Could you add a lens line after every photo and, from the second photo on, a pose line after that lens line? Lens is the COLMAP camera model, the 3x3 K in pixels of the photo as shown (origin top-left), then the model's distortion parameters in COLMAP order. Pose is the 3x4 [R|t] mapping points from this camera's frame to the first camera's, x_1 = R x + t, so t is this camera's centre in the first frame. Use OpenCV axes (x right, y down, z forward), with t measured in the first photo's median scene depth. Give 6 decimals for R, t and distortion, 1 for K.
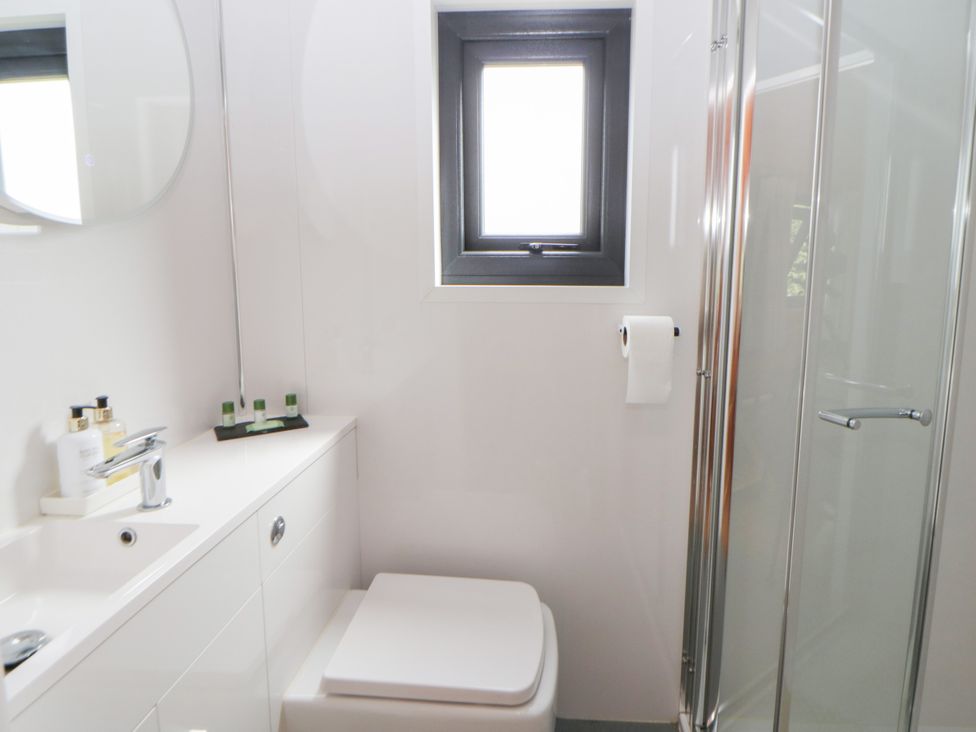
lens RADIAL K [[510.1, 0, 505.1], [0, 510.1, 309.7], [0, 0, 1]] dist [0.001565, -0.014080]
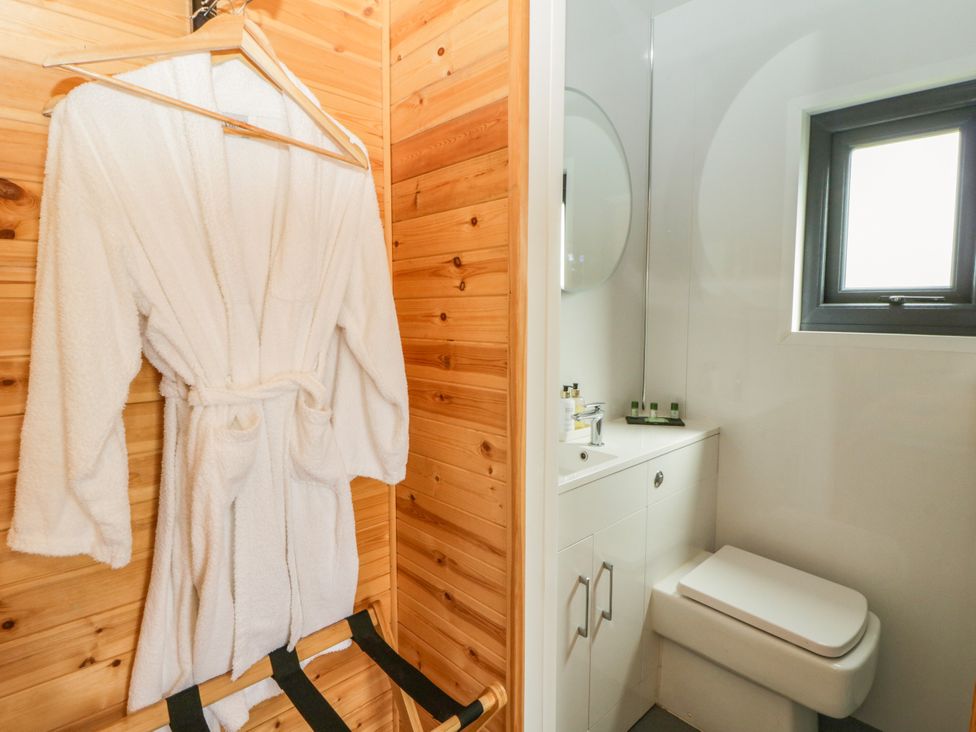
lens RADIAL K [[510.1, 0, 496.8], [0, 510.1, 360.5], [0, 0, 1]] dist [0.001565, -0.014080]
pose [[0.726175, 0.072868, -0.683637, 0.203052], [-0.068061, 0.997102, 0.033983, 0.033051], [0.684132, 0.021852, 0.729031, -0.423444]]
